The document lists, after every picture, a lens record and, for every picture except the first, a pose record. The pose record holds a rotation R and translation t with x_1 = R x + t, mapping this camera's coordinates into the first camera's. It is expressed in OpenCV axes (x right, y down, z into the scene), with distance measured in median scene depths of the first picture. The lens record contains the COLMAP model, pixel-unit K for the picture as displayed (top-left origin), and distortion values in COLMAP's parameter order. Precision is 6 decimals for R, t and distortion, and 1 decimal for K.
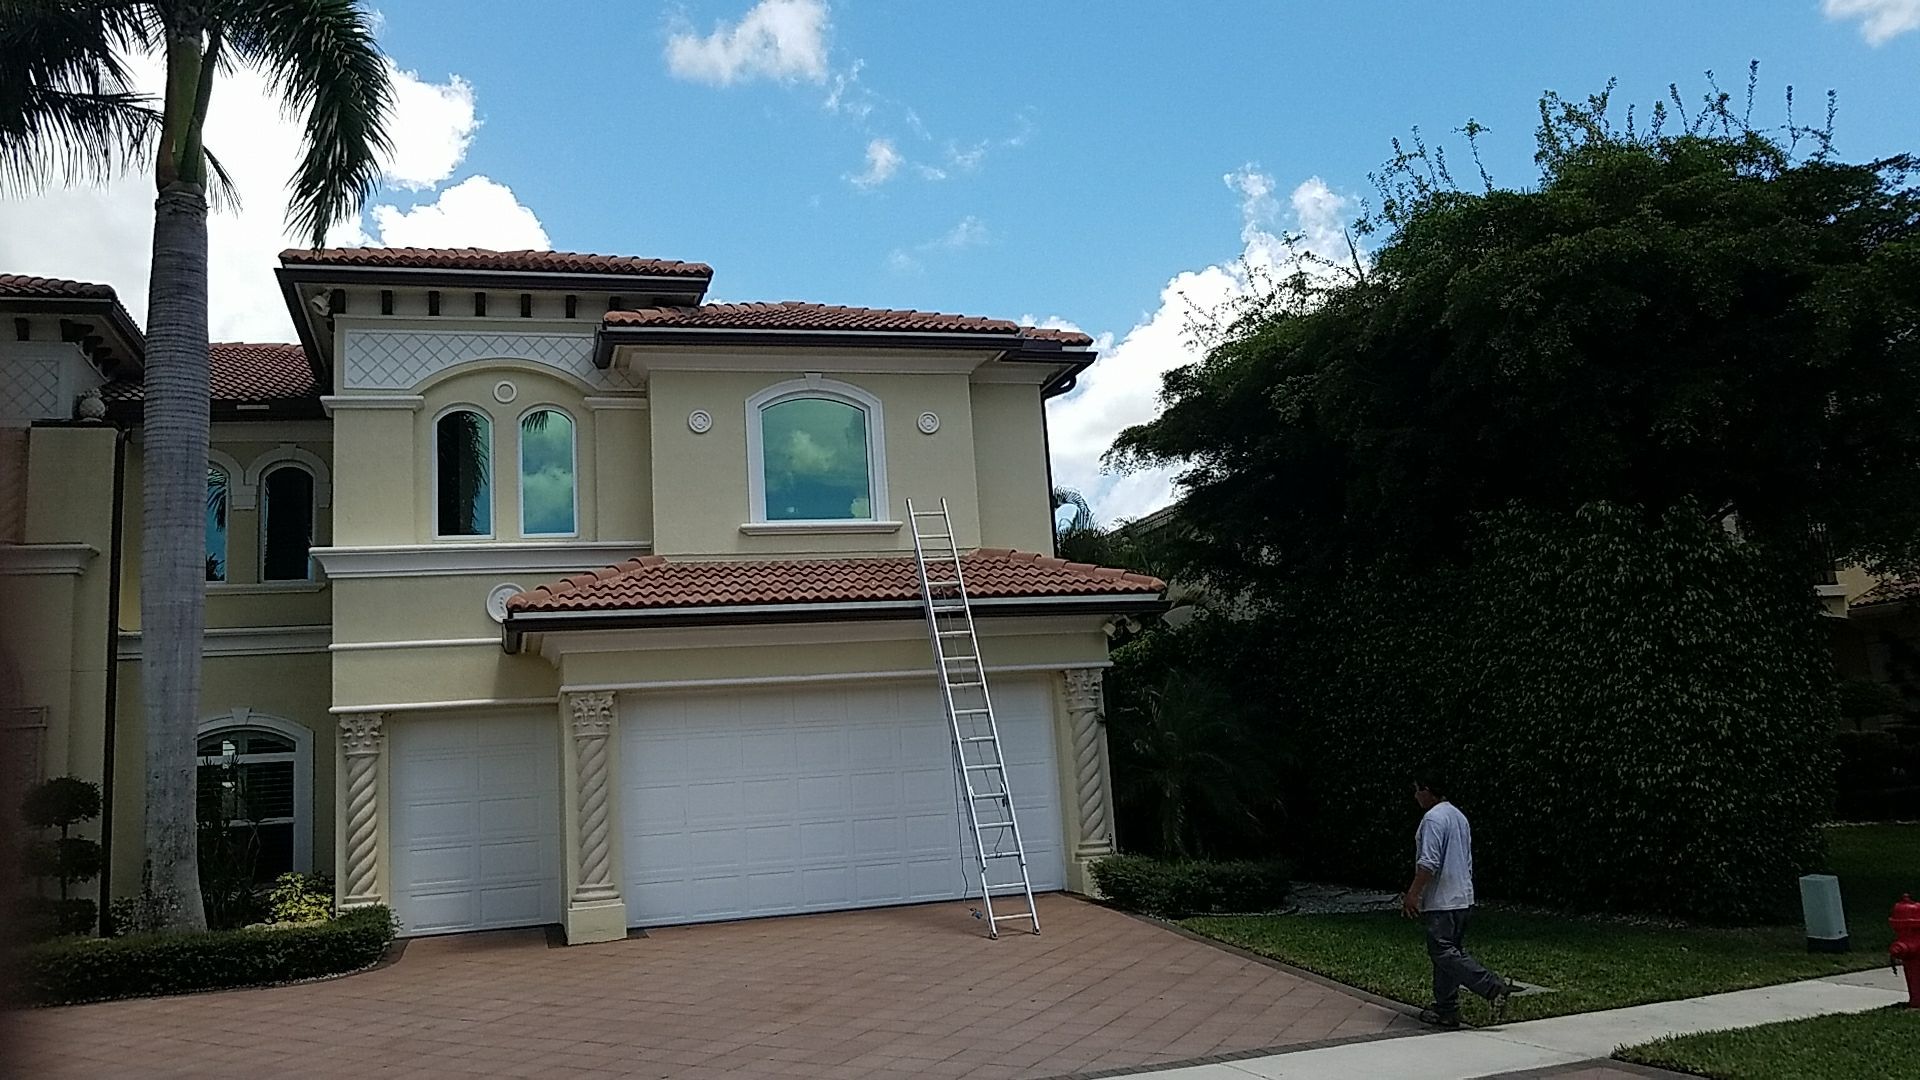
lens RADIAL K [[1475.9, 0, 960.0], [0, 1475.9, 540.0], [0, 0, 1]] dist [-0.003843, -0.002667]
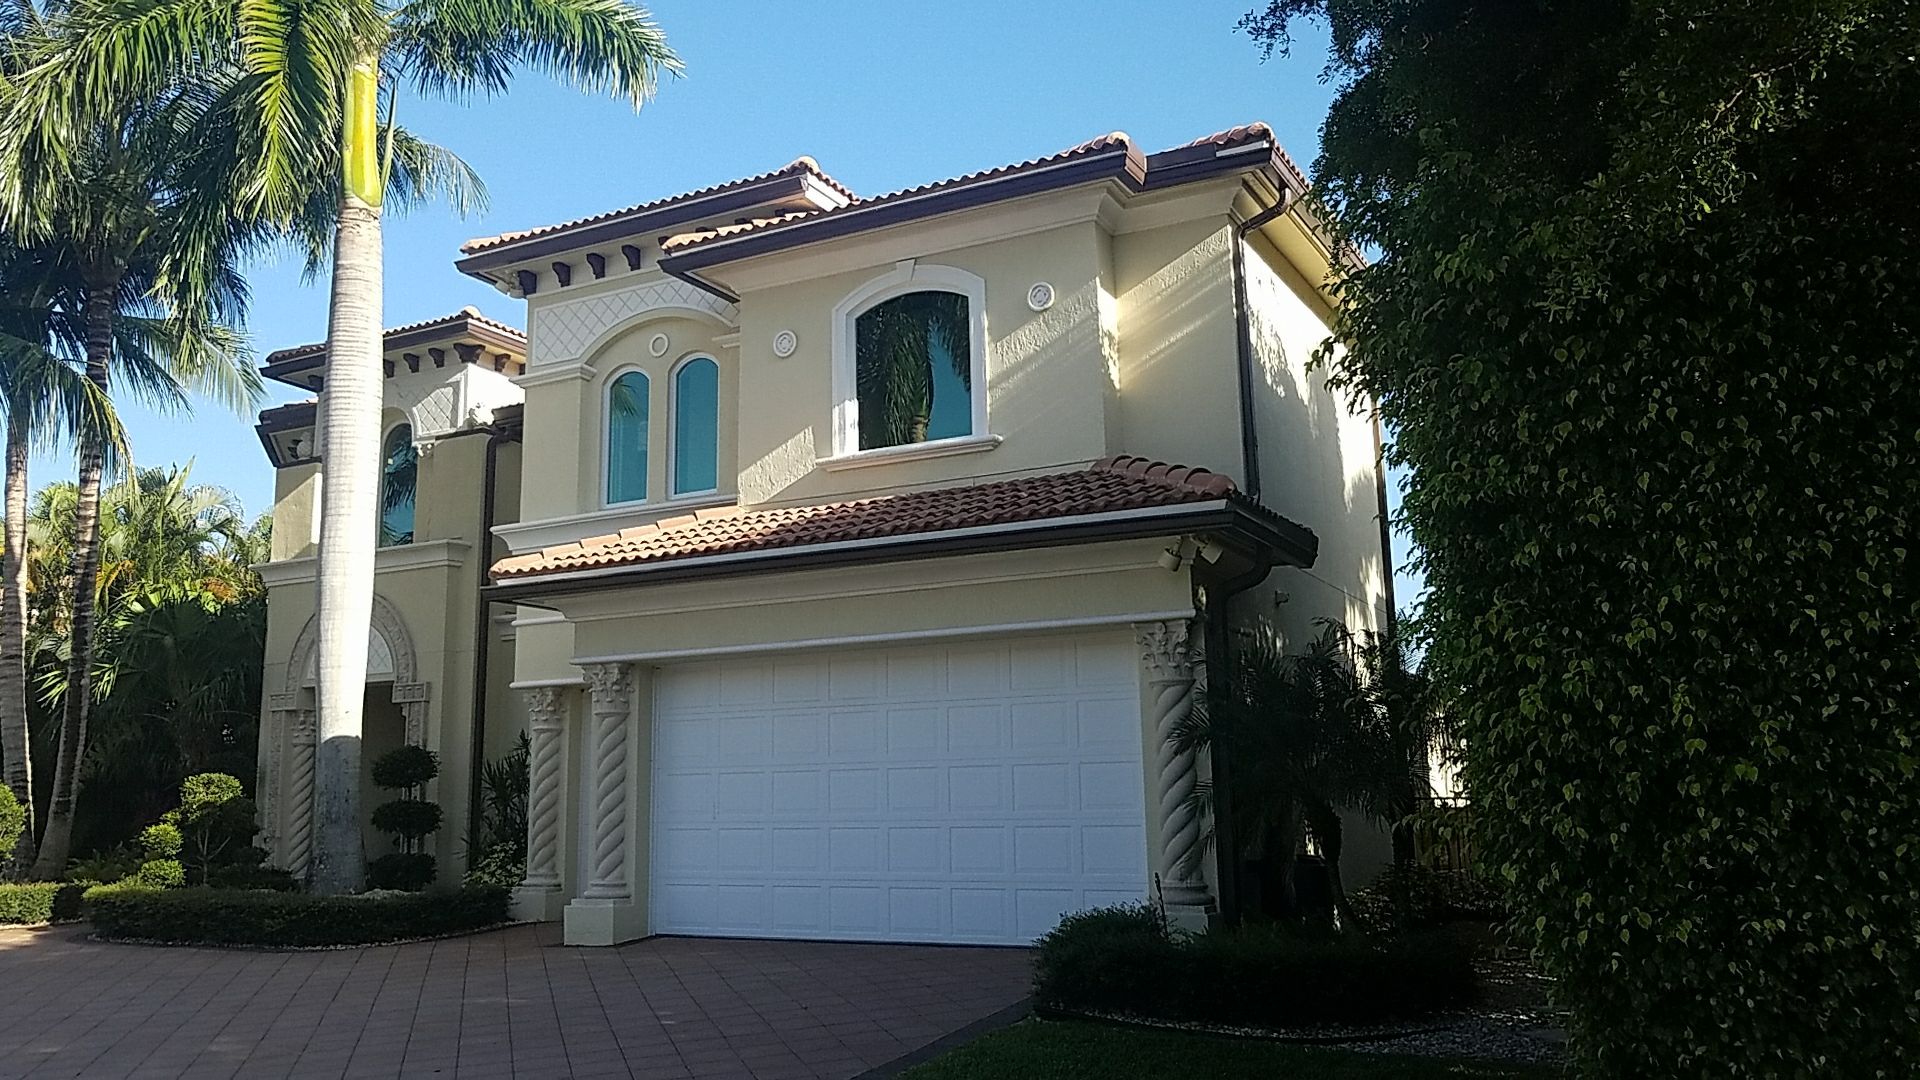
lens RADIAL K [[1475.9, 0, 960.0], [0, 1475.9, 540.0], [0, 0, 1]] dist [-0.003843, -0.002667]
pose [[0.730585, -0.067944, -0.679433, 0.490732], [0.078130, 0.996820, -0.015671, 0.055638], [0.678337, -0.041635, 0.733570, 0.468099]]
